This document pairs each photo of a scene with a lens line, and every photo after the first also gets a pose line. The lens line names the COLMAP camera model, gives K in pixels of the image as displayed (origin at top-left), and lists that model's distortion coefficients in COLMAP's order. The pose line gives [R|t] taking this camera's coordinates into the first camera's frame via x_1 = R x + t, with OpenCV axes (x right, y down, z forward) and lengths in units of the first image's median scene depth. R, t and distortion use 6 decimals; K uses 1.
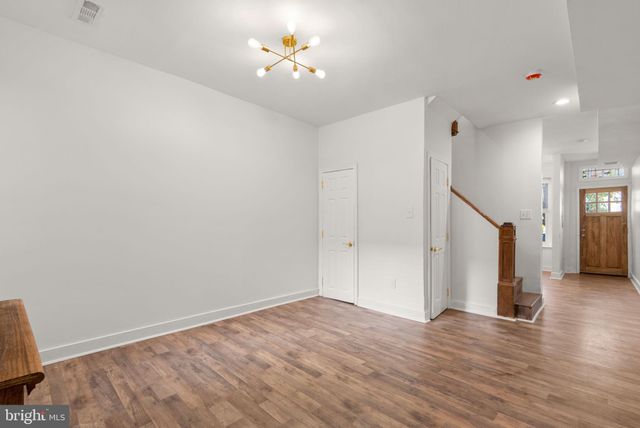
lens RADIAL K [[295.3, 0, 316.1], [0, 295.3, 232.0], [0, 0, 1]] dist [-0.001784, 0.000087]
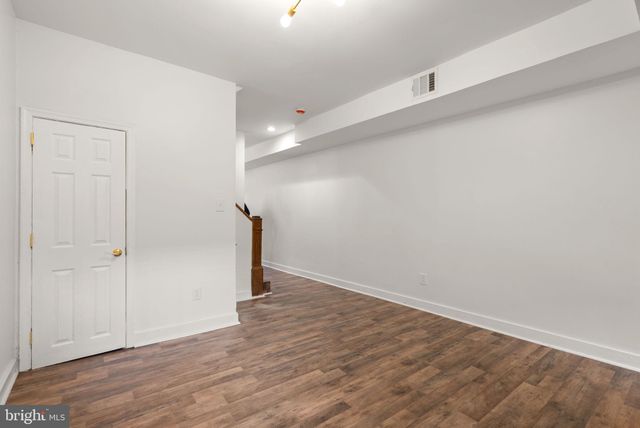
lens RADIAL K [[295.3, 0, 319.6], [0, 295.3, 217.1], [0, 0, 1]] dist [-0.001784, 0.000087]
pose [[0.131232, -0.008068, 0.991319, -0.670775], [0.029609, 0.999553, 0.004215, -0.035416], [-0.990909, 0.028799, 0.131412, 0.783823]]
